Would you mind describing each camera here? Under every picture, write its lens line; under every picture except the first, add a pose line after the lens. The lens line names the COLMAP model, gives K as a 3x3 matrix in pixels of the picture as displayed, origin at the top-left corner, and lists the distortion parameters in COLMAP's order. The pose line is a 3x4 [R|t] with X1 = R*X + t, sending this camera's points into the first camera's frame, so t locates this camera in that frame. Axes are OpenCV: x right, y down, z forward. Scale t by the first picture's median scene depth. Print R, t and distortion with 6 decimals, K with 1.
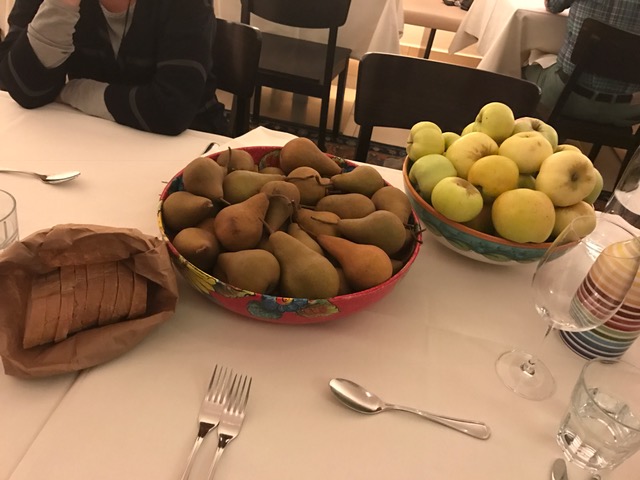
lens RADIAL K [[527.4, 0, 319.1], [0, 527.4, 236.4], [0, 0, 1]] dist [0.002518, -0.003882]
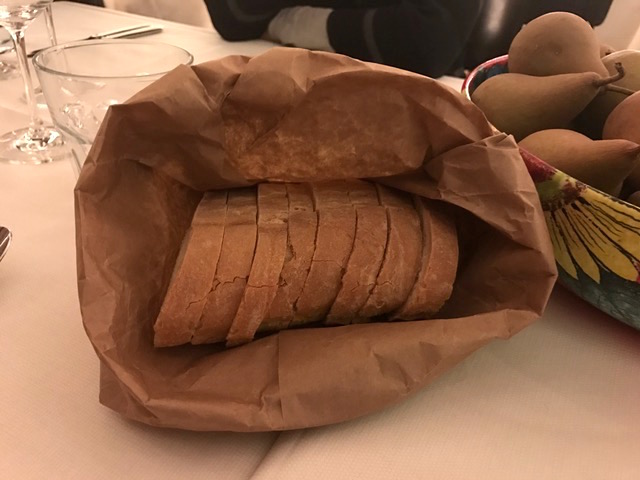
lens RADIAL K [[527.4, 0, 318.7], [0, 527.4, 242.1], [0, 0, 1]] dist [0.002518, -0.003882]
pose [[0.954147, 0.101778, -0.281504, -0.325280], [-0.133575, 0.986366, -0.096127, 0.151484], [0.267883, 0.129322, 0.954733, 0.619938]]
